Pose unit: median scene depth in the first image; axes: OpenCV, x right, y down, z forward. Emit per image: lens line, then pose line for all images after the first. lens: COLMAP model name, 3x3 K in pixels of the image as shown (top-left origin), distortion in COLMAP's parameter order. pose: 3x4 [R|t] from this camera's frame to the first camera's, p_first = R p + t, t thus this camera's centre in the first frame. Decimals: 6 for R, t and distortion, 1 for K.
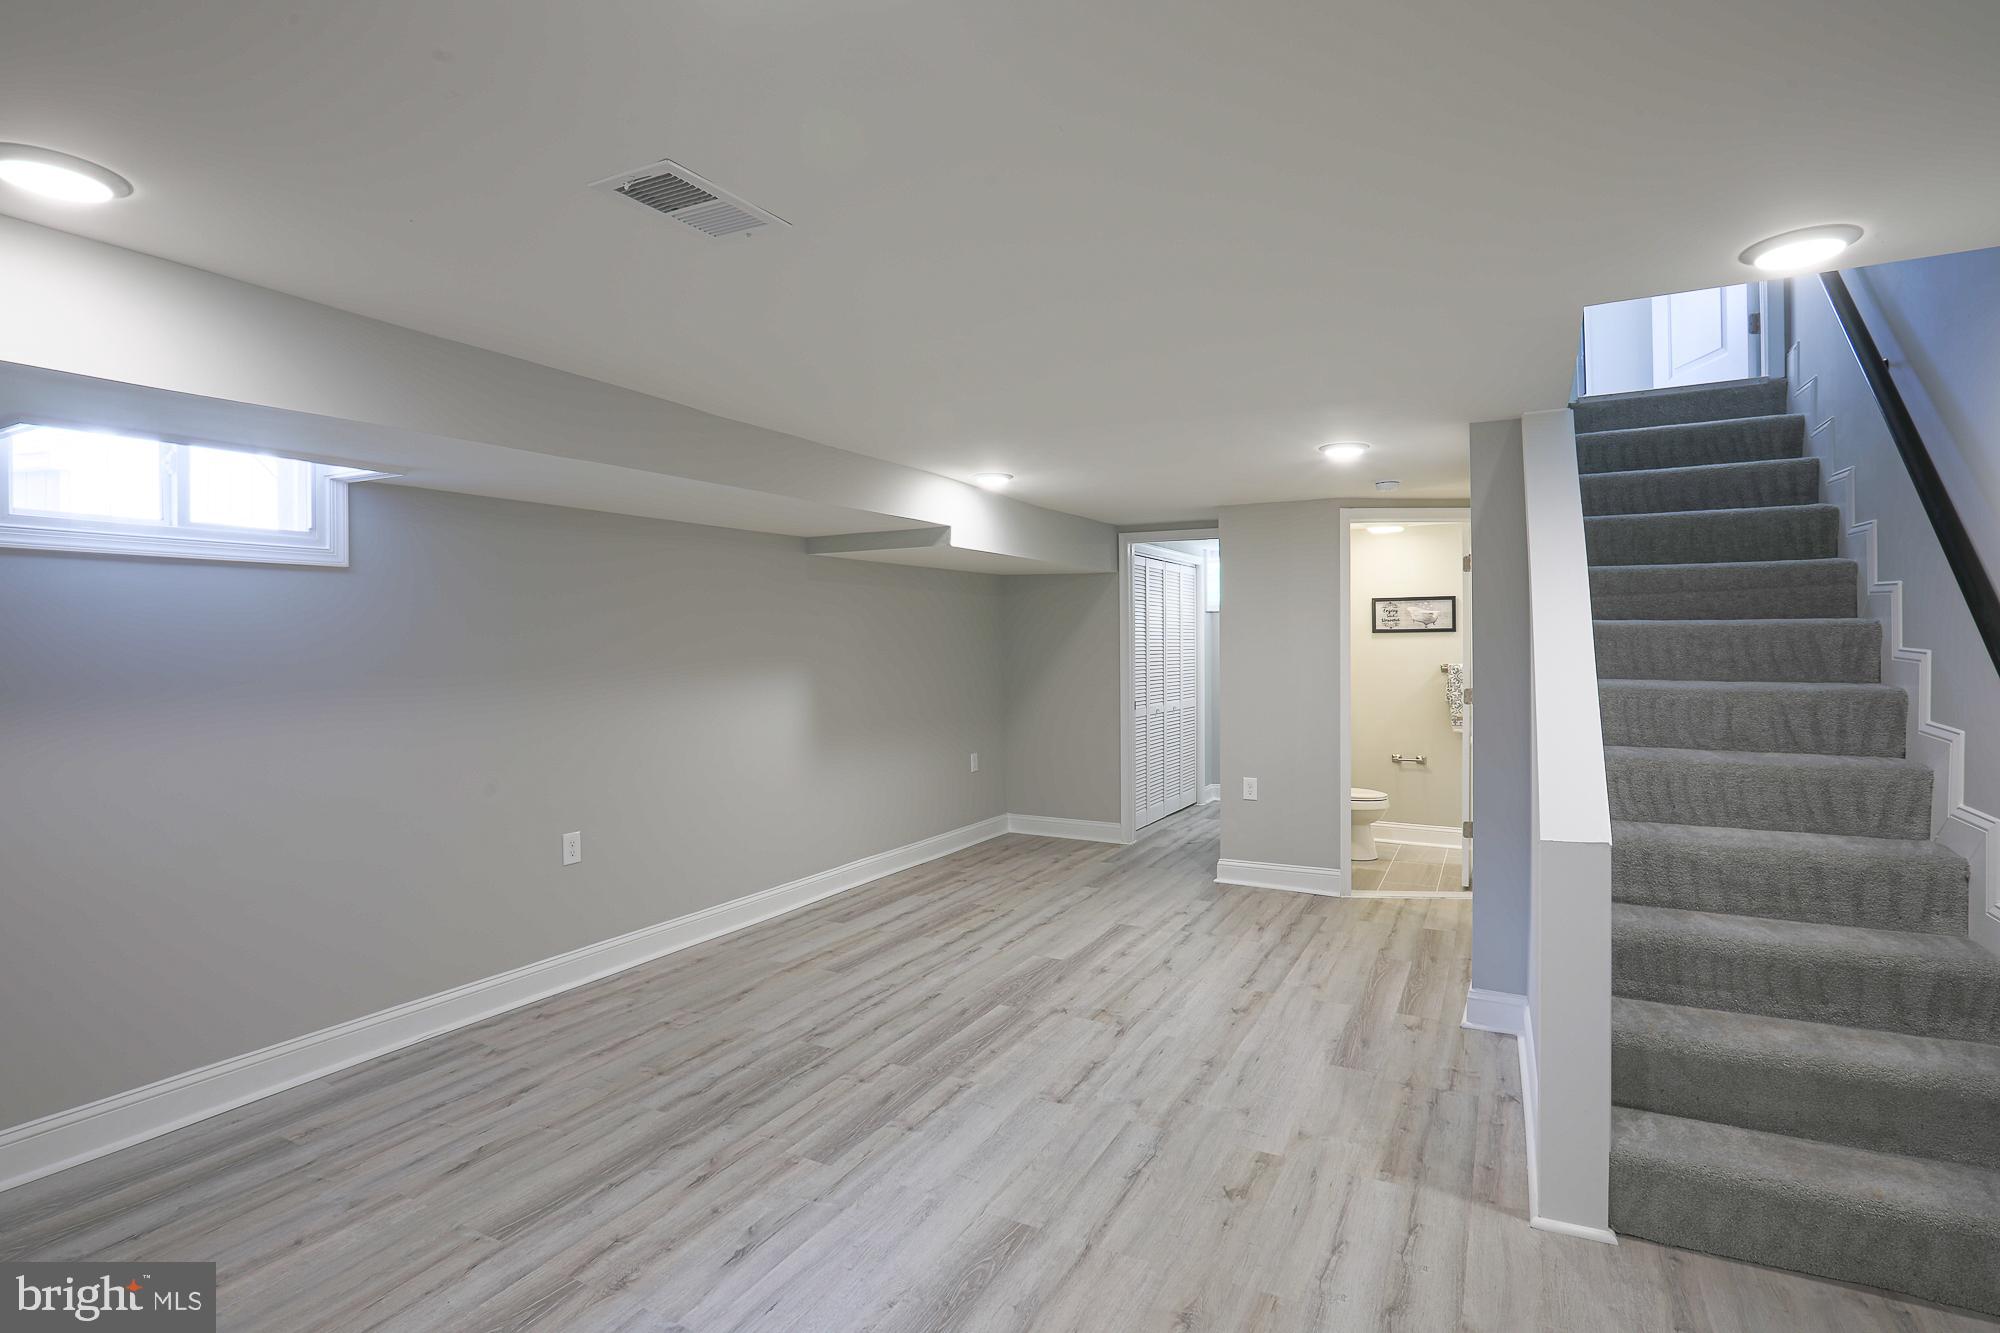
lens RADIAL K [[975.1, 0, 1018.3], [0, 975.1, 651.1], [0, 0, 1]] dist [-0.064935, 0.021788]
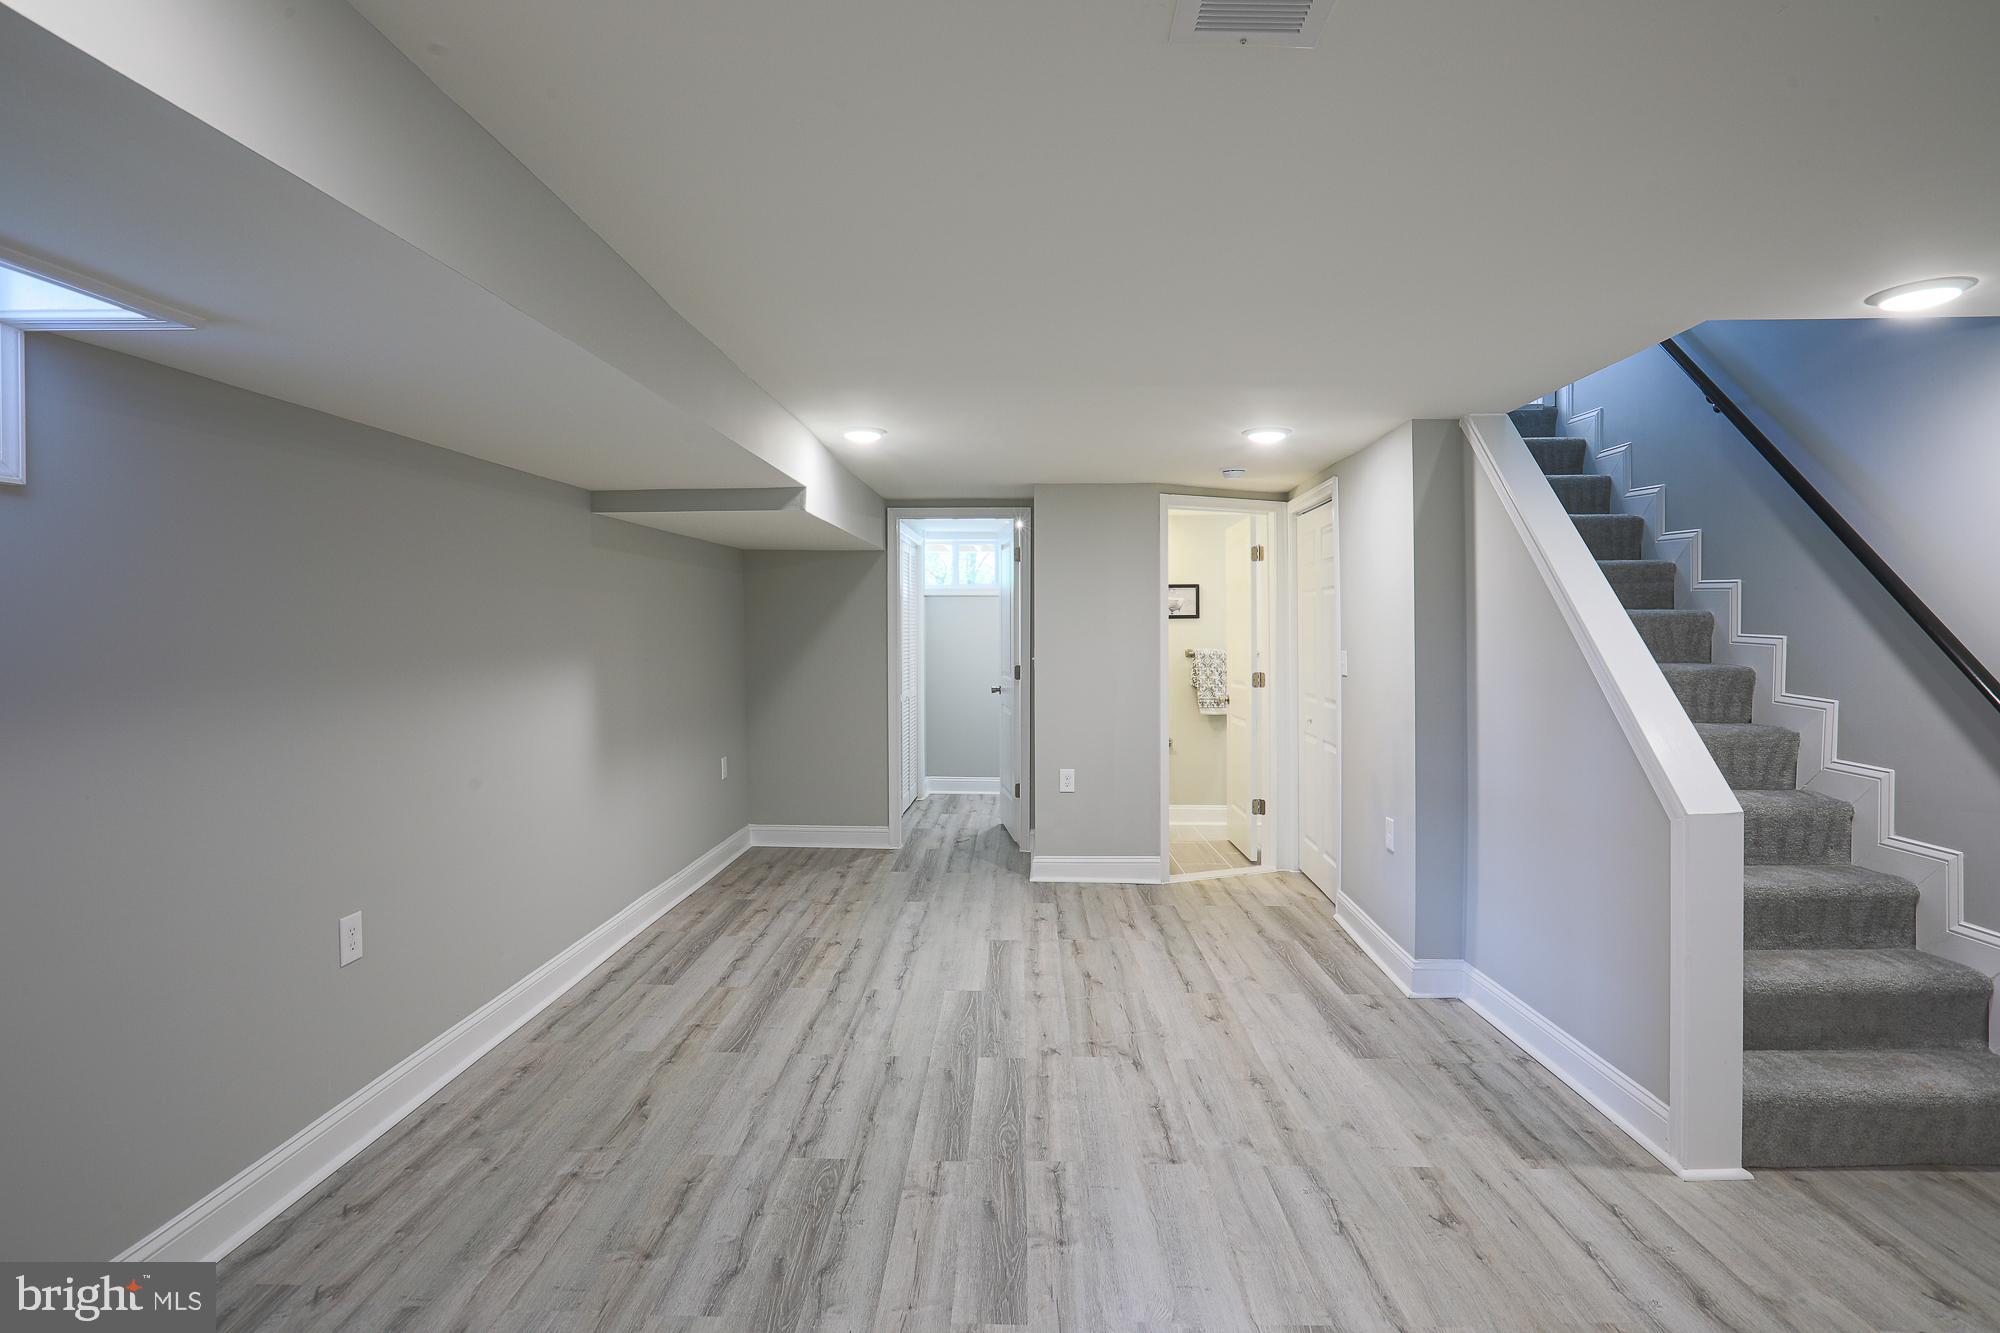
lens RADIAL K [[991.3, 0, 981.3], [0, 991.3, 621.7], [0, 0, 1]] dist [-0.057840, 0.019622]
pose [[0.898228, 0.007567, 0.439464, -0.405174], [-0.001208, 0.999891, -0.014748, -0.000013], [-0.439528, 0.012716, 0.898139, 0.236694]]
